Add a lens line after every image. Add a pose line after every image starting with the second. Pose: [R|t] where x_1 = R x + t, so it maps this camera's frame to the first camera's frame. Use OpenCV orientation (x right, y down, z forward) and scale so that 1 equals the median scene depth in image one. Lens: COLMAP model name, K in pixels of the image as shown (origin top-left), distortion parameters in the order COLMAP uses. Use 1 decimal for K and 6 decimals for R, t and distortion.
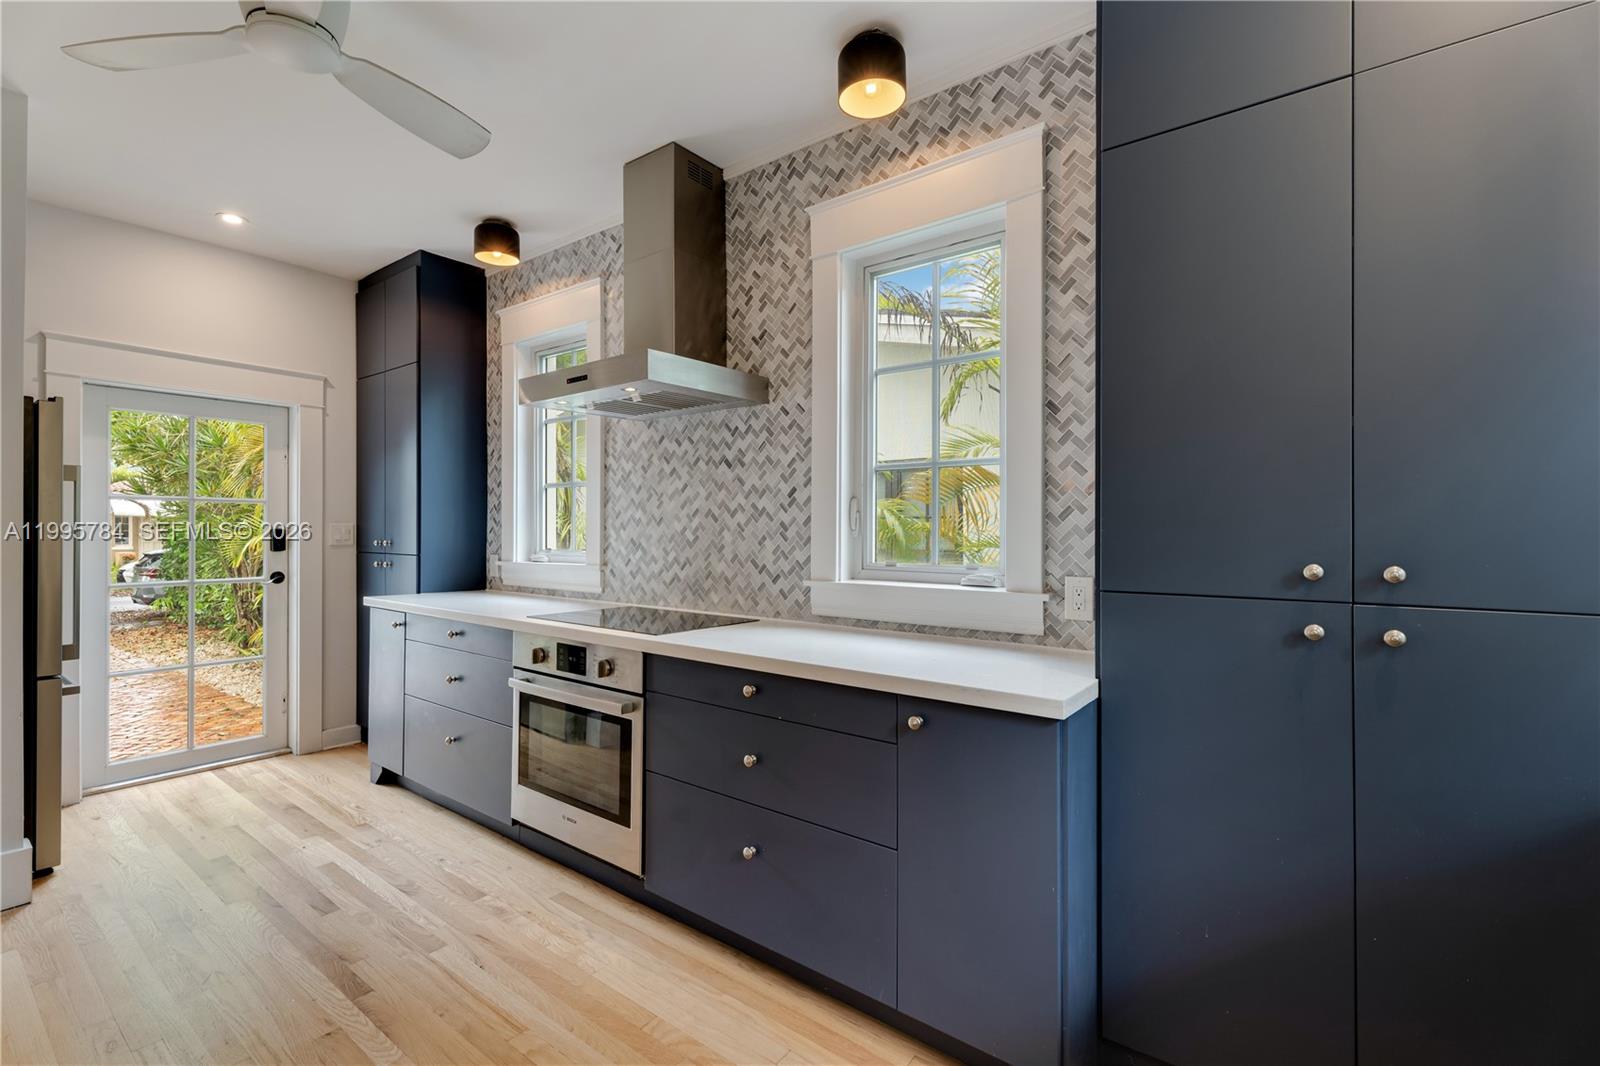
lens RADIAL K [[708.5, 0, 789.1], [0, 708.5, 529.9], [0, 0, 1]] dist [0.004385, -0.000487]
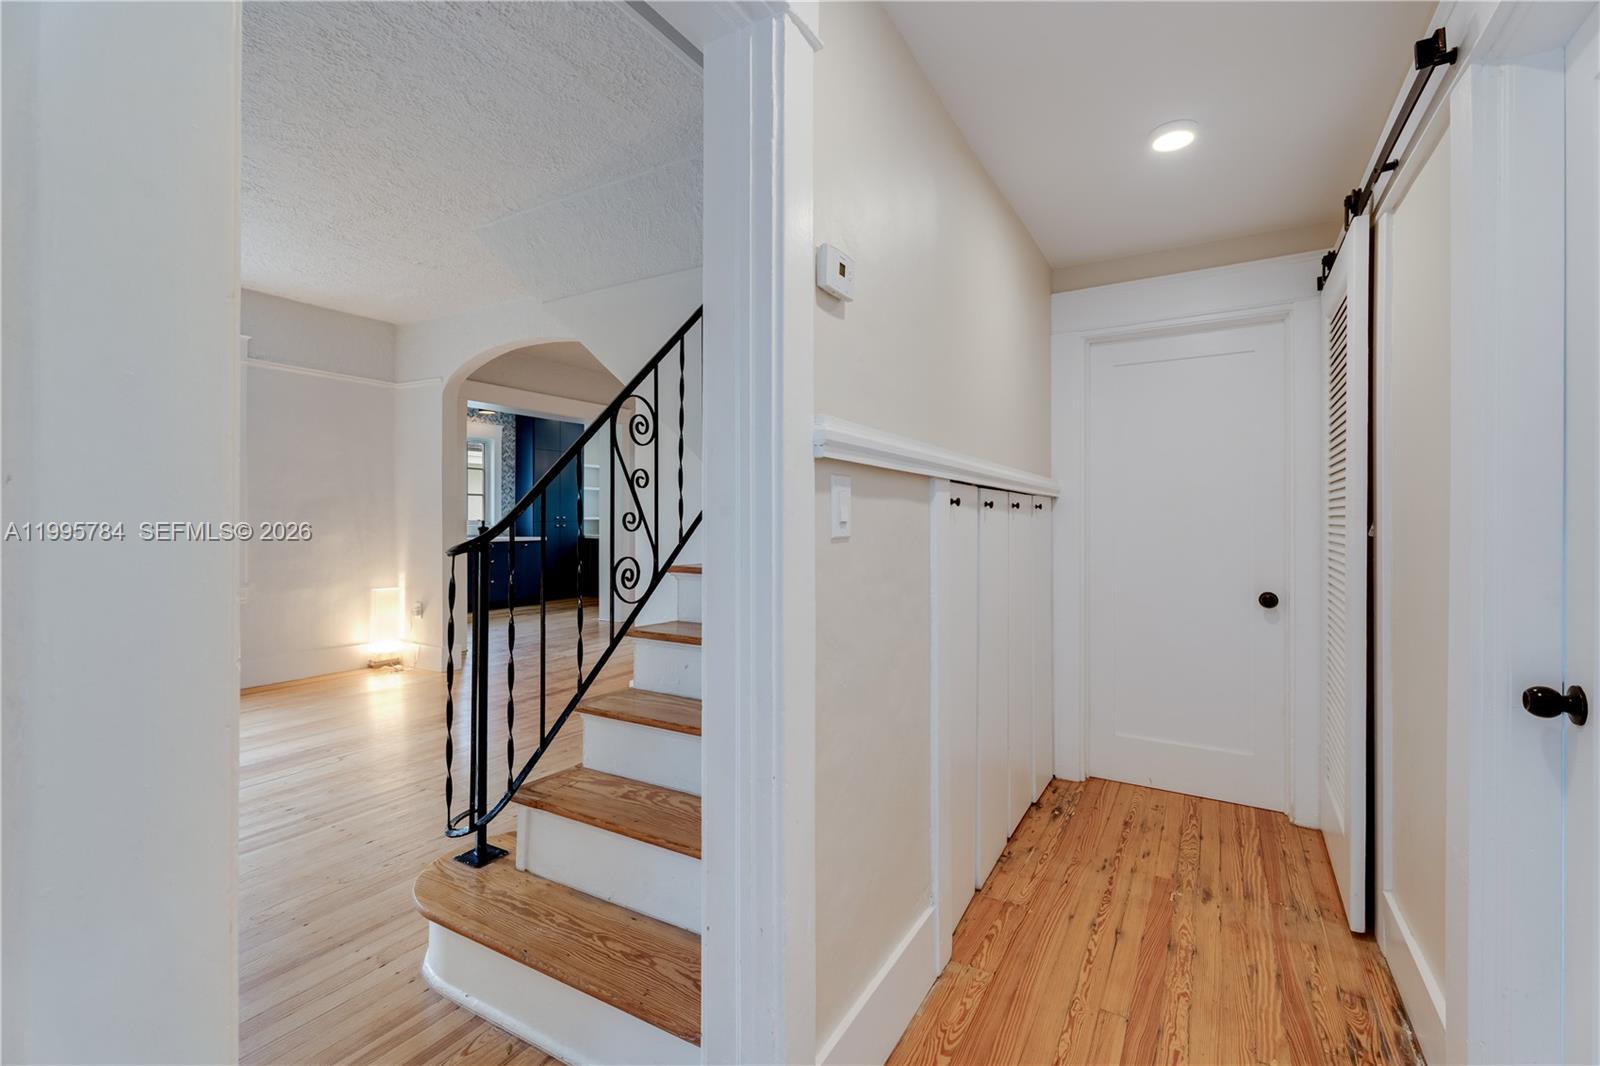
lens RADIAL K [[708.5, 0, 788.6], [0, 708.5, 519.5], [0, 0, 1]] dist [0.004385, -0.000487]
pose [[-0.131234, -0.004067, 0.991343, -3.309799], [-0.004138, 0.999985, 0.003555, 0.021148], [-0.991343, -0.003636, -0.131249, -0.197959]]
